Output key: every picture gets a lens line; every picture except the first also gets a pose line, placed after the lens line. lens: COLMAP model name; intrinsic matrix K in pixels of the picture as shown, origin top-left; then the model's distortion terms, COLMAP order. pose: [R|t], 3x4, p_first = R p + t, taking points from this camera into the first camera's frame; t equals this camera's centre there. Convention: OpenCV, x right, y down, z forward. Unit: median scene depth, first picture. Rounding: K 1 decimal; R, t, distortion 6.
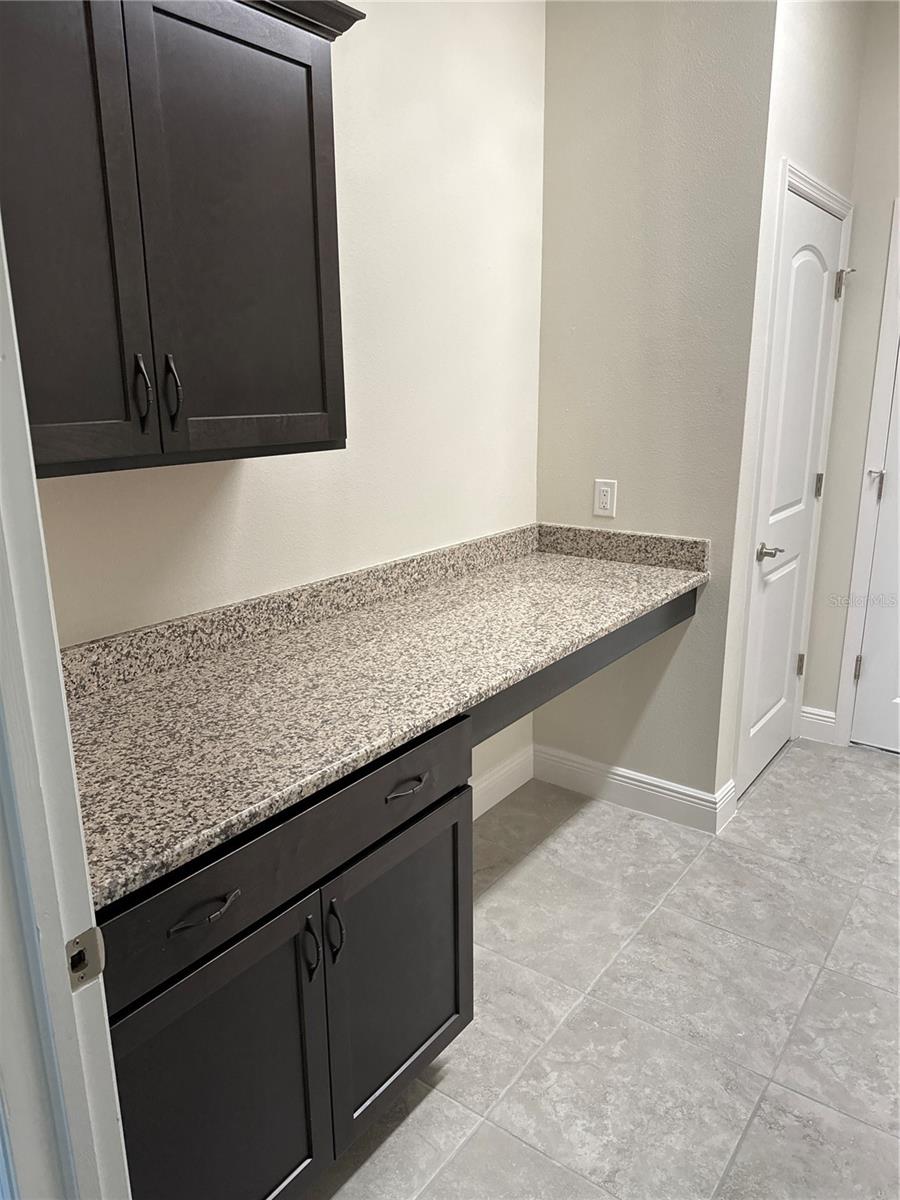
lens RADIAL K [[842.6, 0, 450.0], [0, 842.6, 600.0], [0, 0, 1]] dist [0.008492, -0.023961]
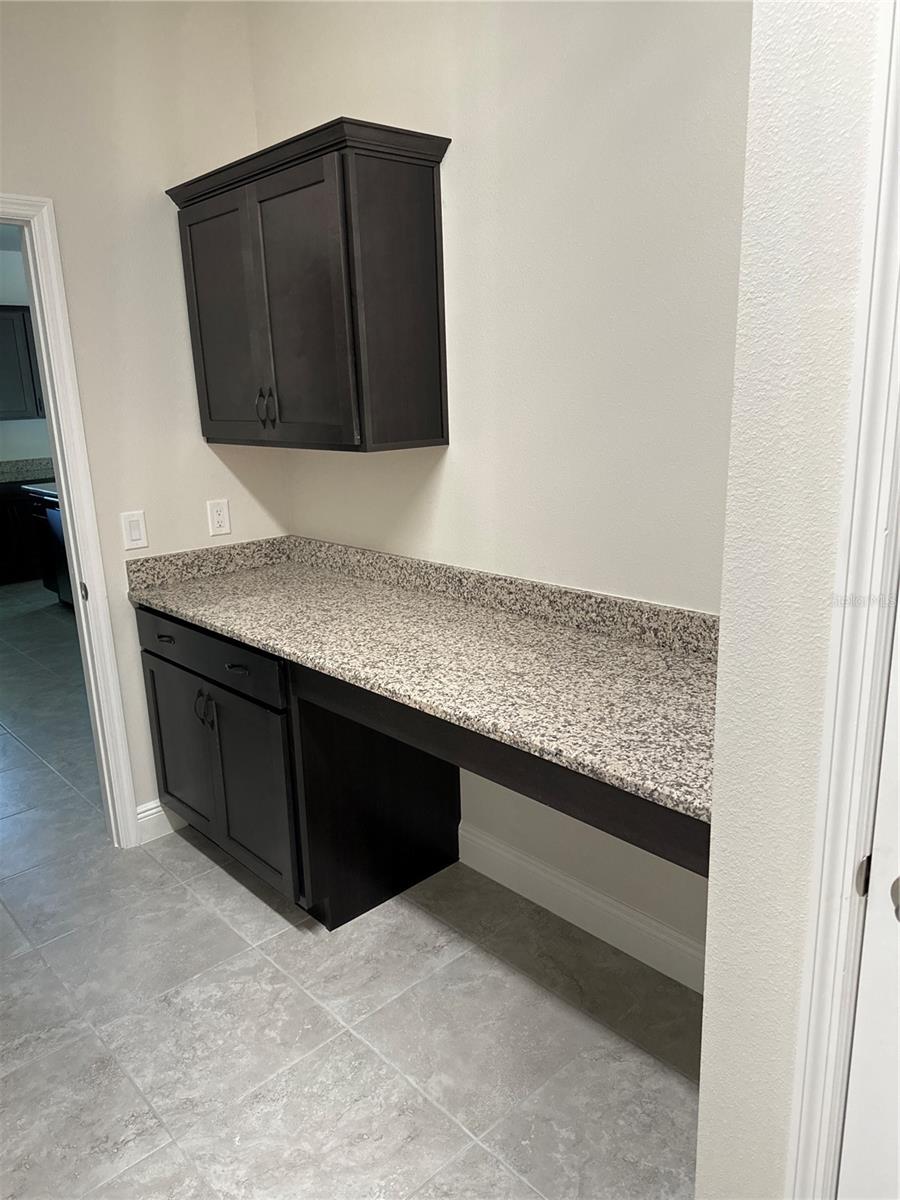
lens RADIAL K [[842.6, 0, 450.0], [0, 842.6, 600.0], [0, 0, 1]] dist [0.008492, -0.023961]
pose [[-0.182262, 0.256861, -0.949106, 1.039179], [-0.216590, 0.931076, 0.293575, -0.342888], [0.959098, 0.259075, -0.114066, 1.207821]]
